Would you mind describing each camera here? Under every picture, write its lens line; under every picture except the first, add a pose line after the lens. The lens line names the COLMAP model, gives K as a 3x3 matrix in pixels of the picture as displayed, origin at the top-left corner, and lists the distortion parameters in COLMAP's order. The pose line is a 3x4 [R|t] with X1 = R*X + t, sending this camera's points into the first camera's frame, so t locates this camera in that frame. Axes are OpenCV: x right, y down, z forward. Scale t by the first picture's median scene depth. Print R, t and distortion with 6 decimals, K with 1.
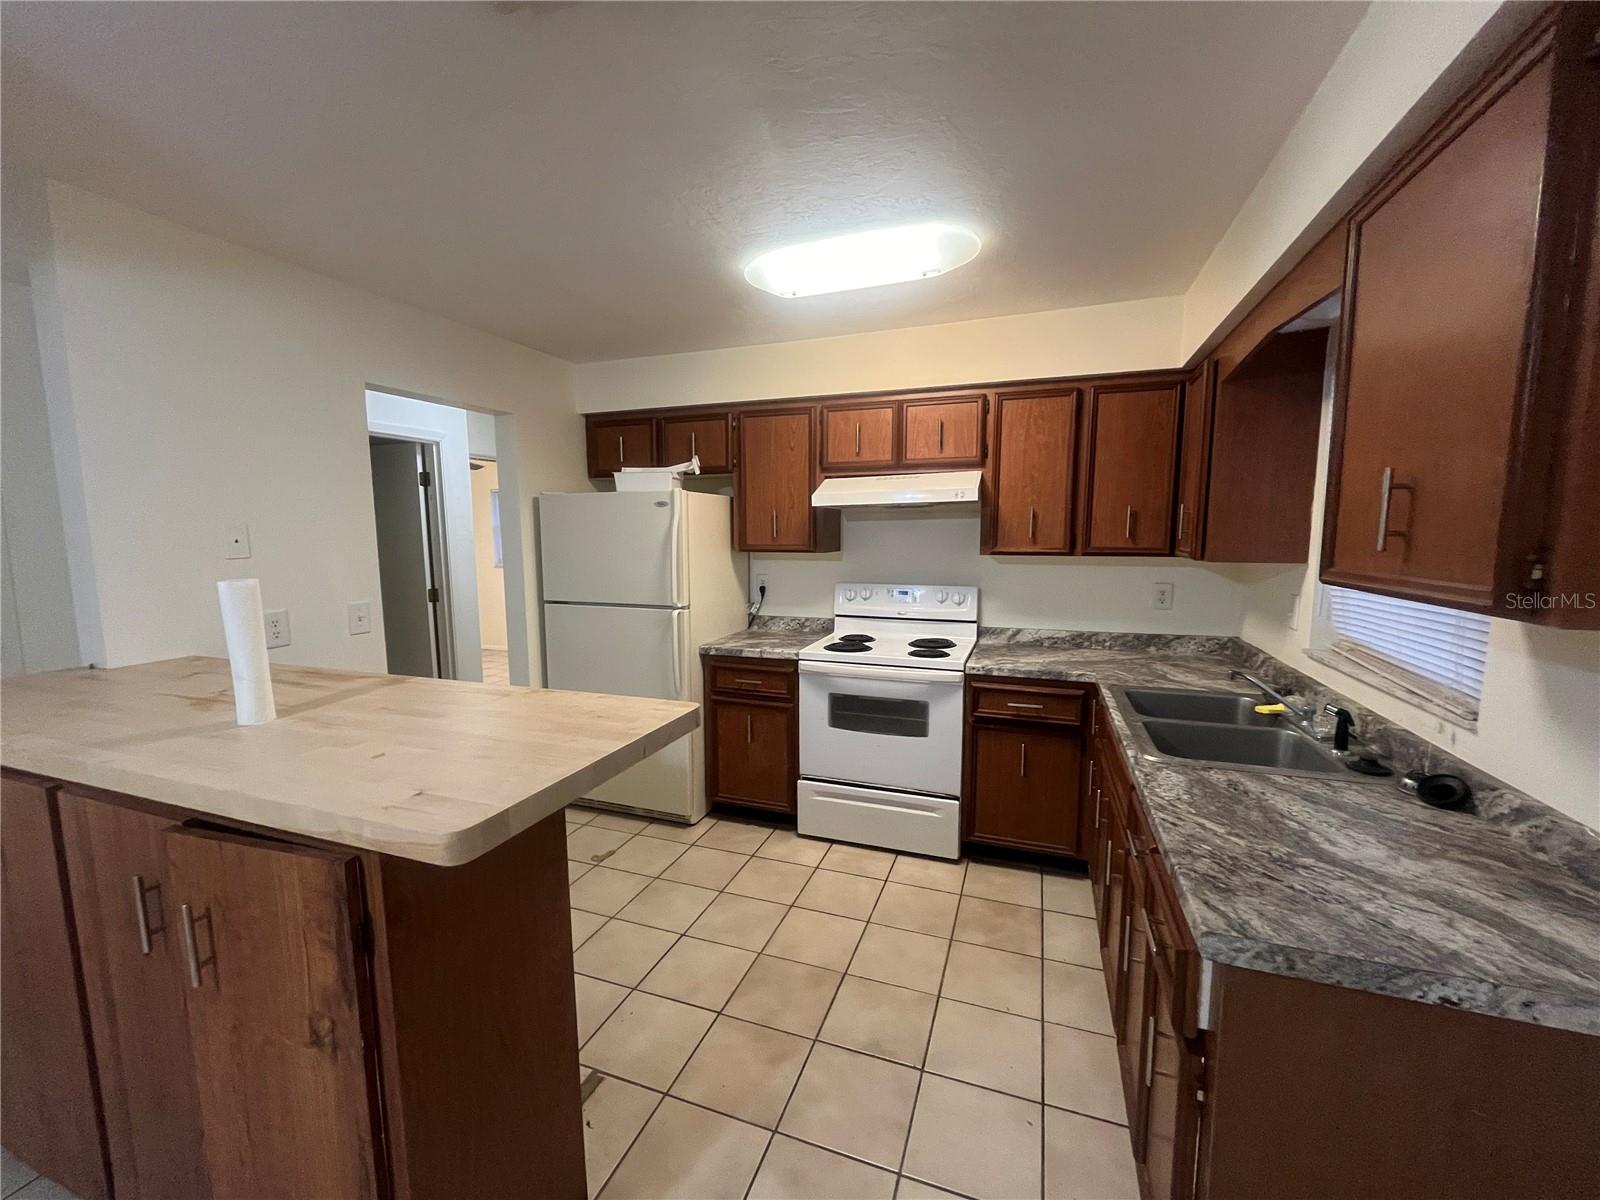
lens RADIAL K [[654.0, 0, 796.6], [0, 654.0, 605.6], [0, 0, 1]] dist [-0.008733, 0.000318]
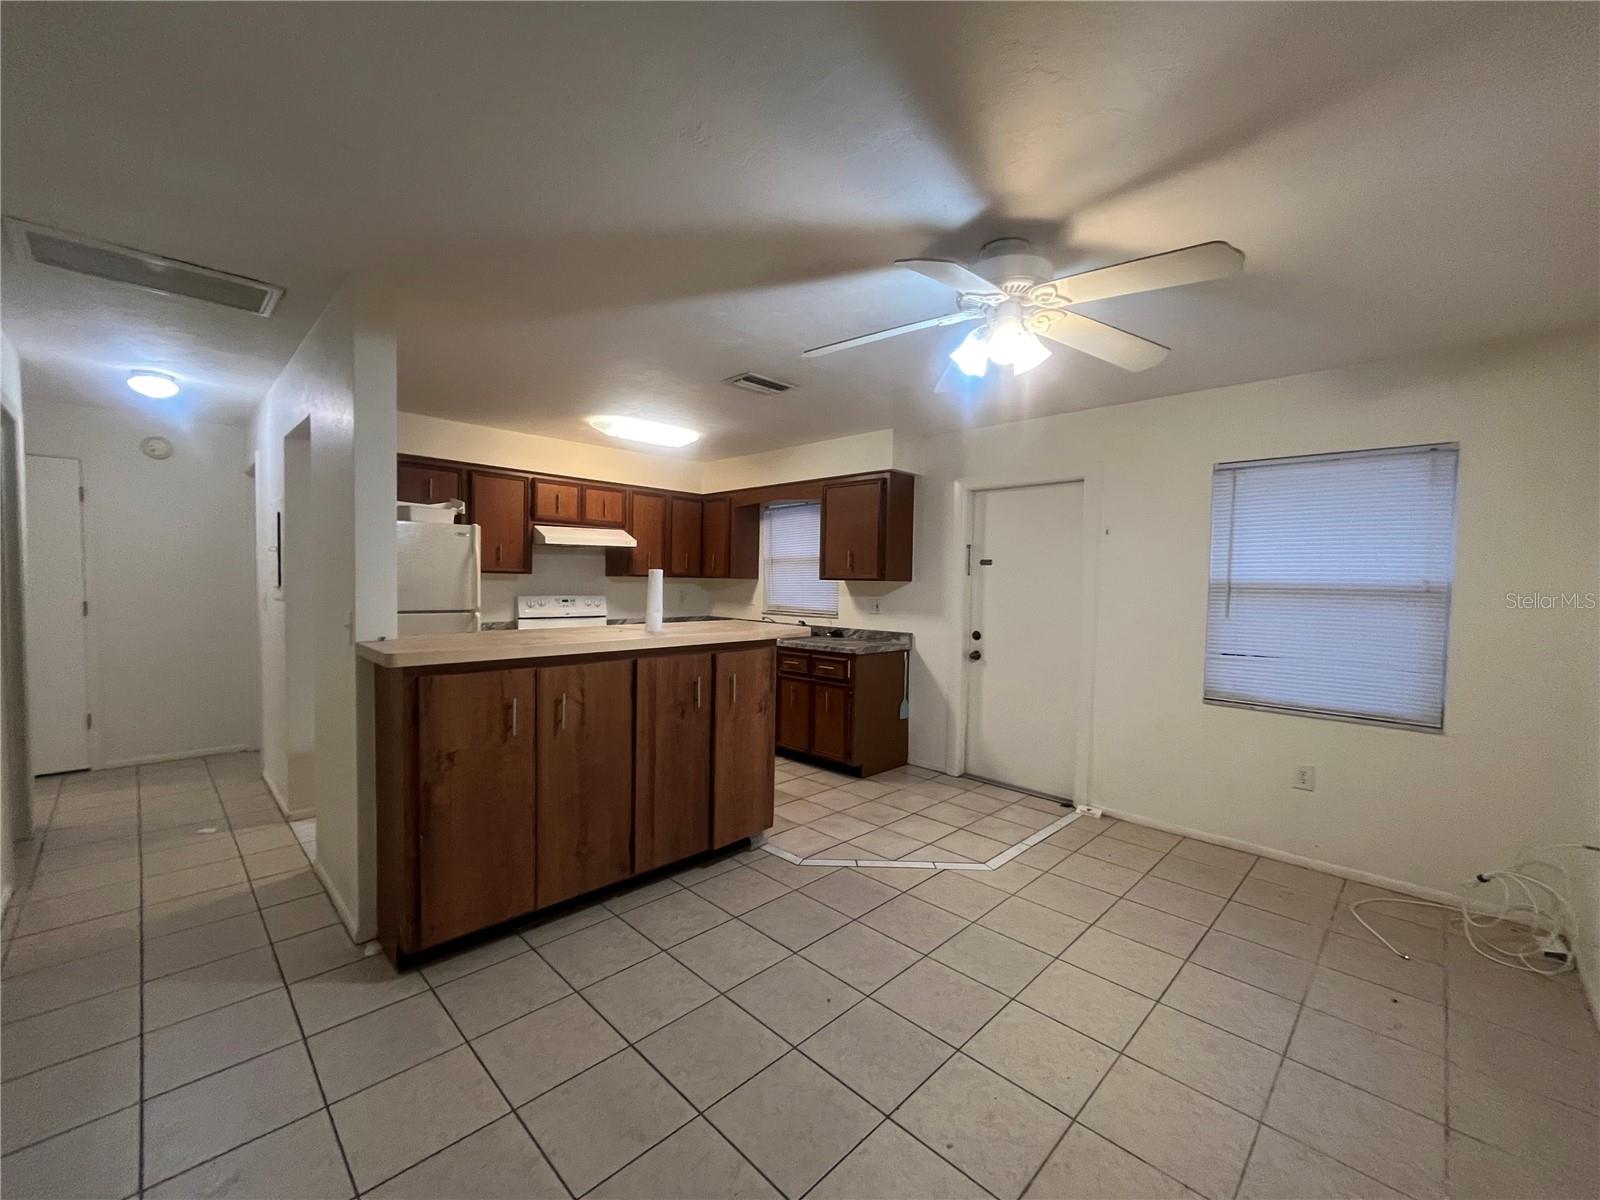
lens RADIAL K [[654.0, 0, 802.3], [0, 654.0, 615.5], [0, 0, 1]] dist [-0.008733, 0.000318]
pose [[0.405961, -0.035158, 0.913214, -1.170633], [0.084508, 0.996423, 0.000795, 0.070478], [-0.909975, 0.076851, 0.407480, -0.177872]]
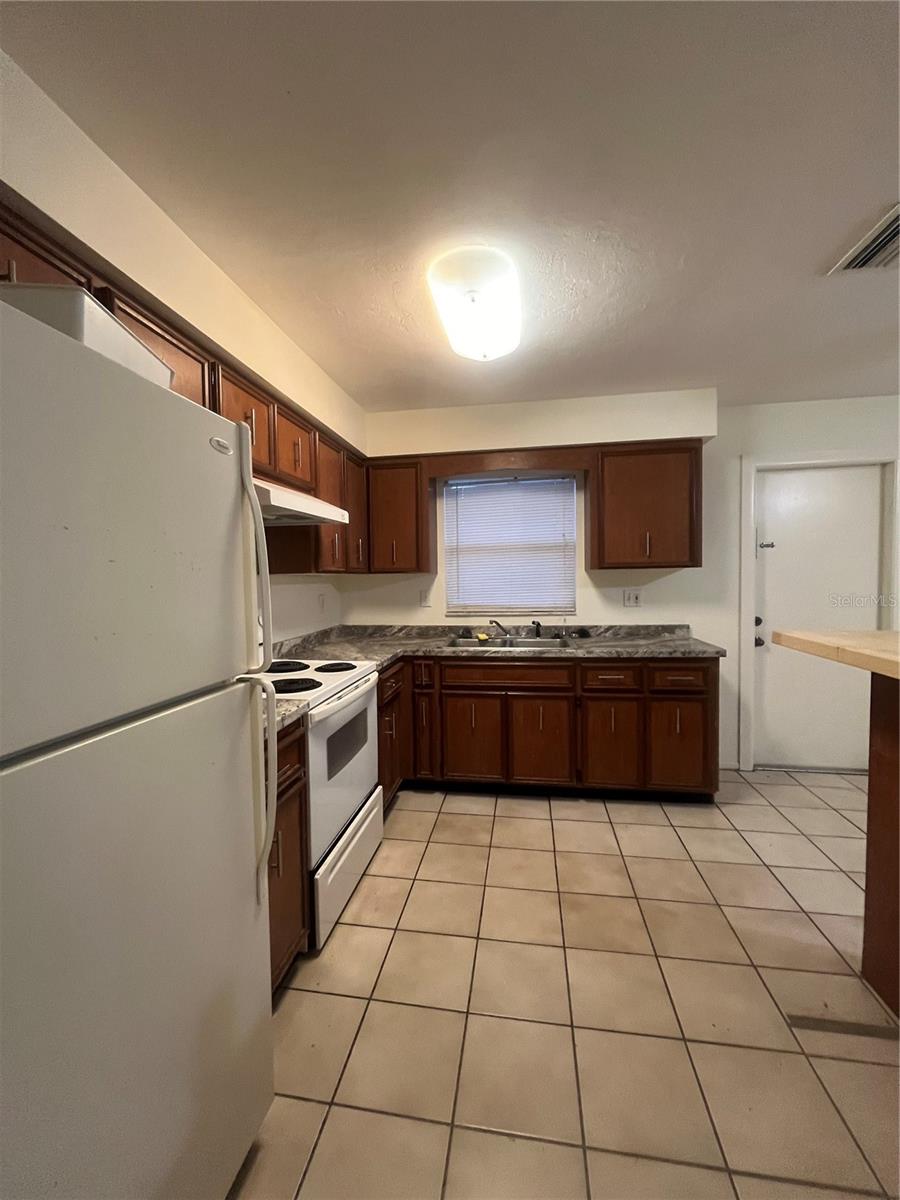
lens RADIAL K [[490.5, 0, 443.9], [0, 490.5, 600.5], [0, 0, 1]] dist [-0.008733, 0.000318]
pose [[-0.197090, -0.032432, 0.979849, -0.564088], [0.131906, 0.989488, 0.059283, -0.051163], [-0.971471, 0.140932, -0.190740, 0.952174]]
